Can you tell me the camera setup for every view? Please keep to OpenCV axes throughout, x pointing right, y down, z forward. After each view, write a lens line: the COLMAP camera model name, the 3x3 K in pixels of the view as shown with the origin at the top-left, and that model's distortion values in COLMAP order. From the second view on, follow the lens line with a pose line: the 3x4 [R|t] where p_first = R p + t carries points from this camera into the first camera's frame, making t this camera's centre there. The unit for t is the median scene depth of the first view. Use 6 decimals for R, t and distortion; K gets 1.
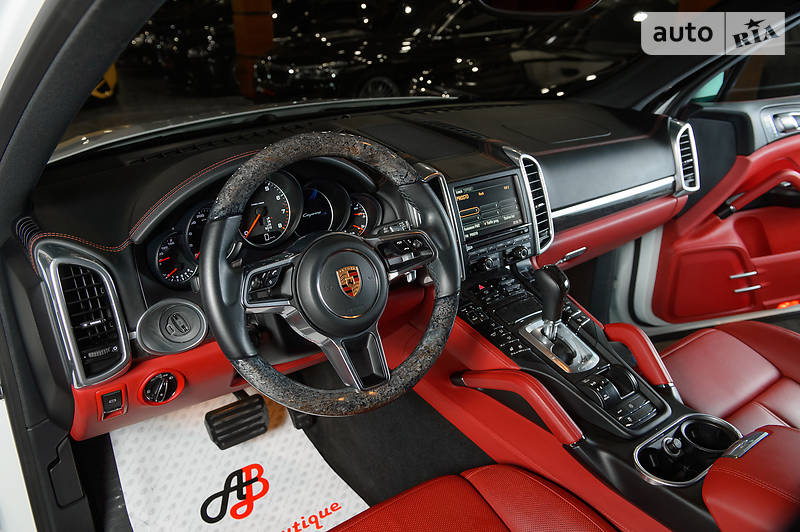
lens RADIAL K [[672.0, 0, 400.0], [0, 672.0, 266.0], [0, 0, 1]] dist [0.000874, 0.000003]
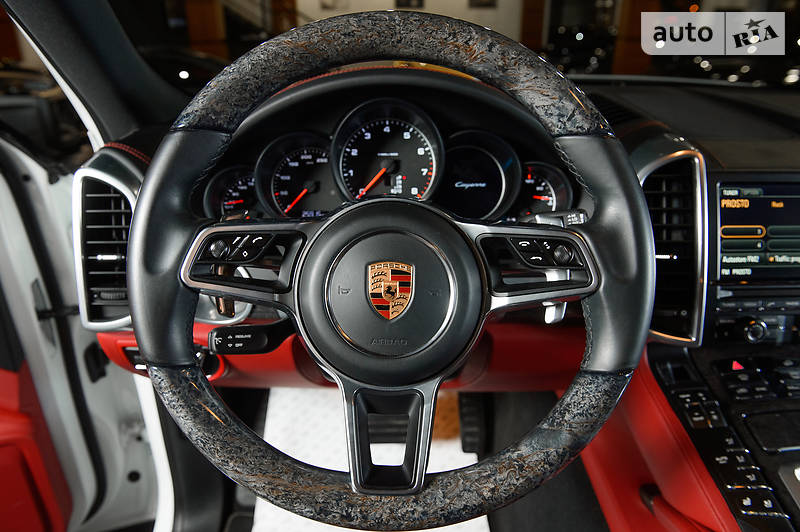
lens RADIAL K [[536.1, 0, 400.0], [0, 536.1, 266.0], [0, 0, 1]] dist [-0.071939, -0.000344]
pose [[0.798445, 0.229216, -0.556727, 0.134648], [-0.223551, 0.971456, 0.079357, -0.025249], [0.559026, 0.061094, 0.826896, 0.534500]]
